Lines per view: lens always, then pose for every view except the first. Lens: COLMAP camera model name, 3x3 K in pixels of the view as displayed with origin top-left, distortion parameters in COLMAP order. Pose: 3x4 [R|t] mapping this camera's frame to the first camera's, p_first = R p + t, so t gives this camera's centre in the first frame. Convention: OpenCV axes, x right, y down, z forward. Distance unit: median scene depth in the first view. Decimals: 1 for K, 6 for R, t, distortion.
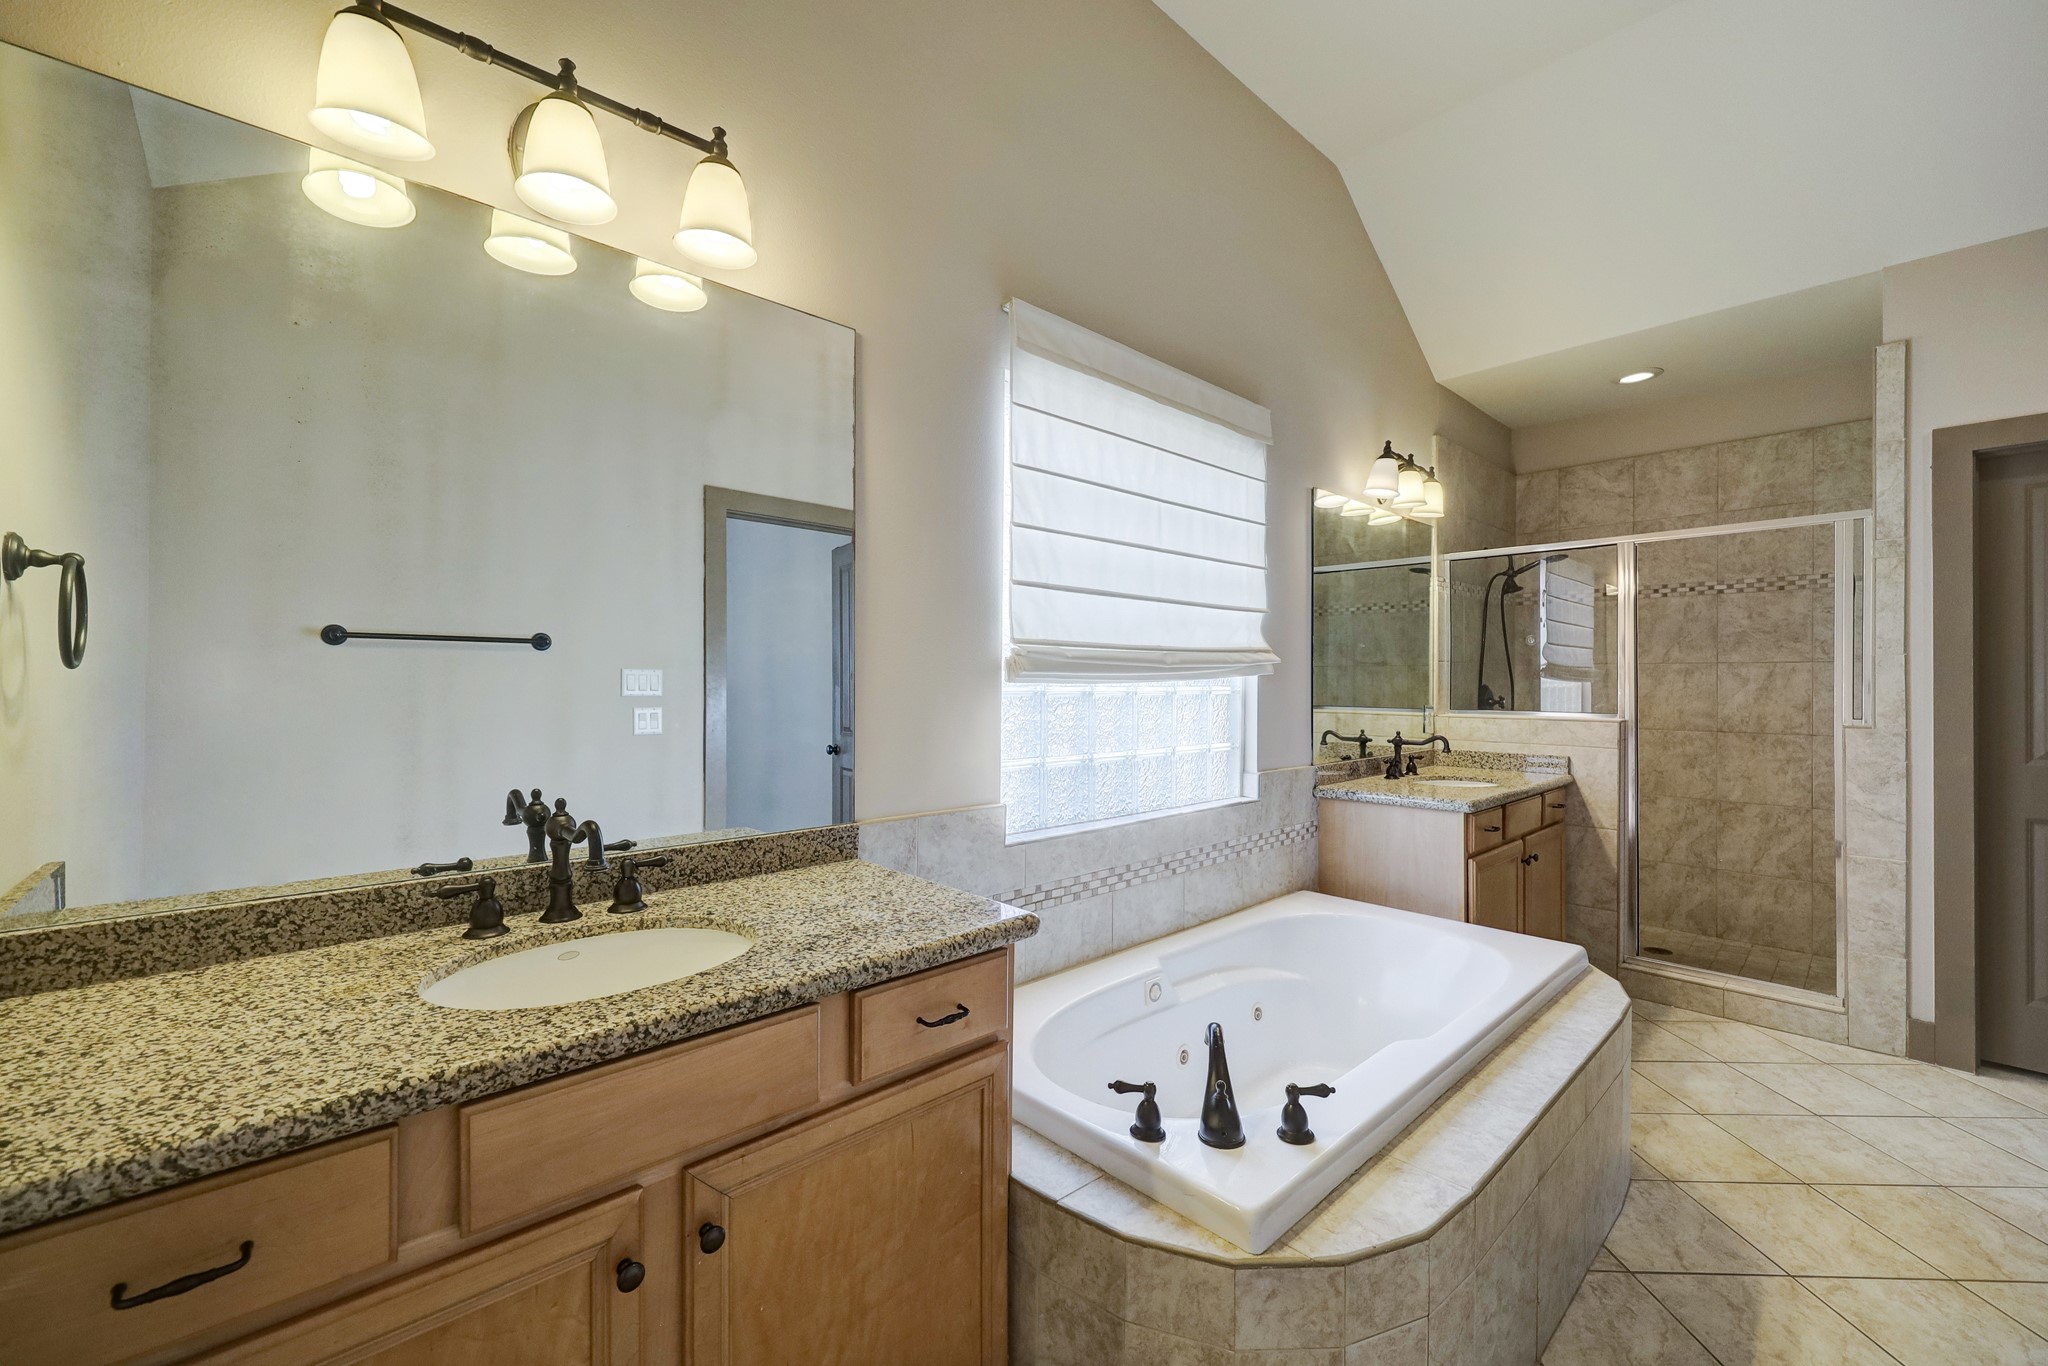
lens RADIAL K [[797.8, 0, 1024.0], [0, 797.8, 683.0], [0, 0, 1]] dist [-0.000638, -0.000091]
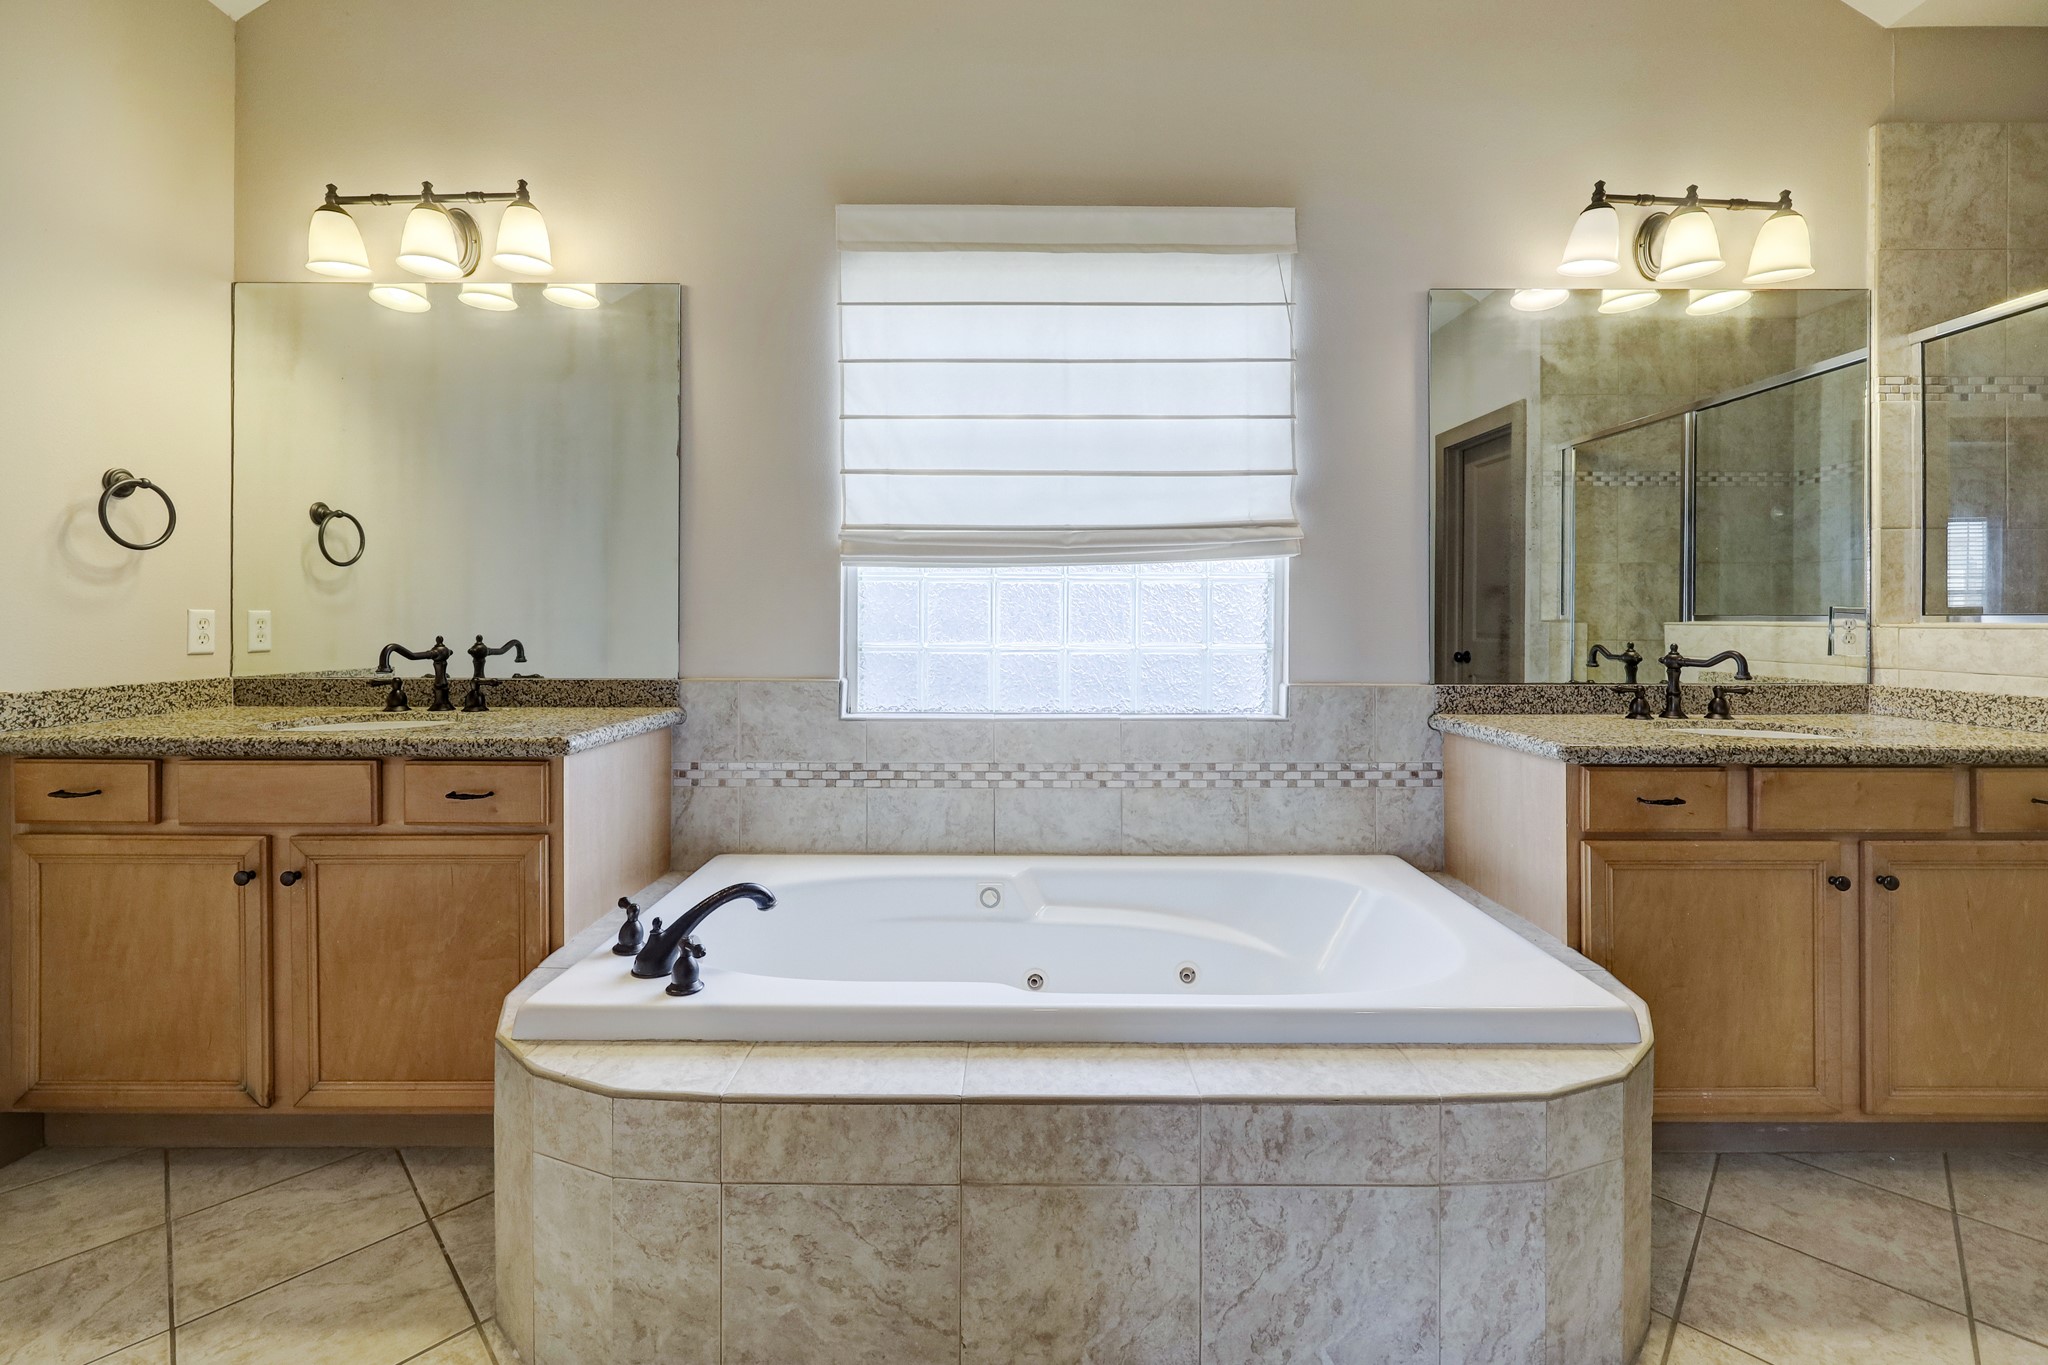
lens RADIAL K [[814.1, 0, 1022.1], [0, 814.1, 621.6], [0, 0, 1]] dist [-0.001982, -0.000015]
pose [[0.746920, 0.000913, -0.664913, 0.758480], [0.001240, 0.999995, 0.002765, 0.060506], [0.664912, -0.002890, 0.746916, 0.297660]]
